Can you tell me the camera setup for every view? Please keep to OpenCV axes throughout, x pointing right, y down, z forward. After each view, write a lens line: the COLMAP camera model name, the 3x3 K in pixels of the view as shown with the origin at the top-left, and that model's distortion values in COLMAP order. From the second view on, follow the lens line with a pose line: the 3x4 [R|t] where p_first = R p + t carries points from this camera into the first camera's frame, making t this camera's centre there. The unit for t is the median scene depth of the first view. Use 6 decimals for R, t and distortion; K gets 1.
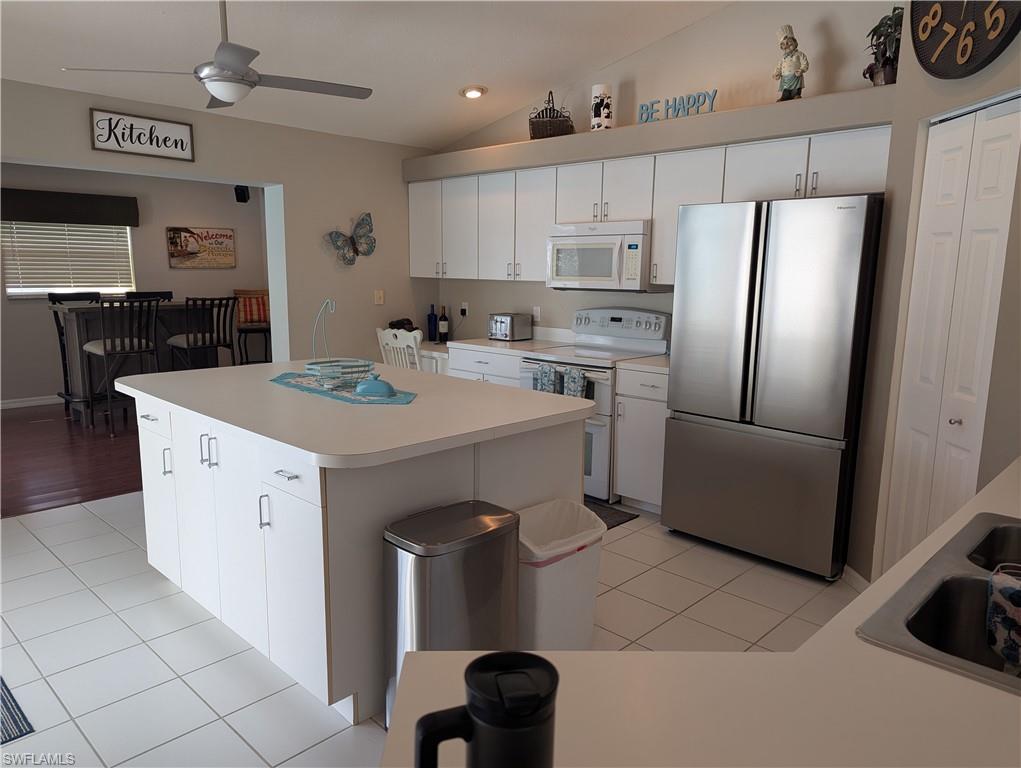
lens RADIAL K [[713.6, 0, 510.5], [0, 713.6, 384.0], [0, 0, 1]] dist [0.002899, -0.000092]
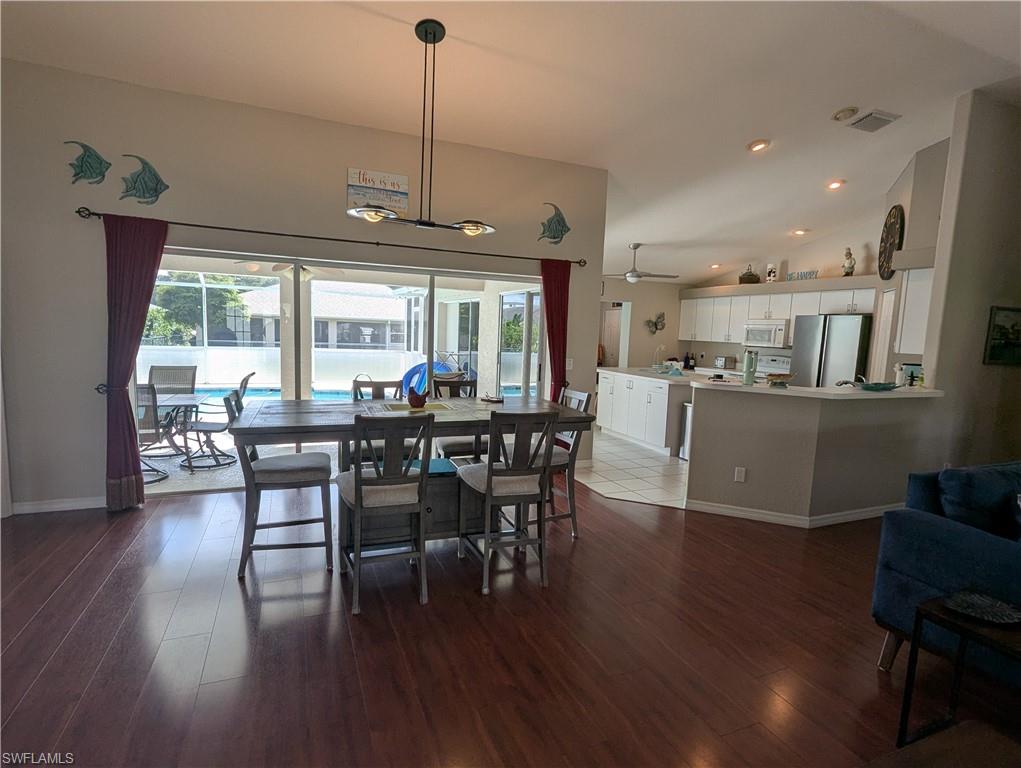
lens RADIAL K [[494.3, 0, 510.5], [0, 494.3, 384.0], [0, 0, 1]] dist [0.001699, 0.000103]
pose [[0.913718, 0.068045, -0.400612, 0.014498], [-0.092938, 0.994742, -0.043014, 0.135044], [0.395579, 0.076535, 0.915238, -0.807498]]
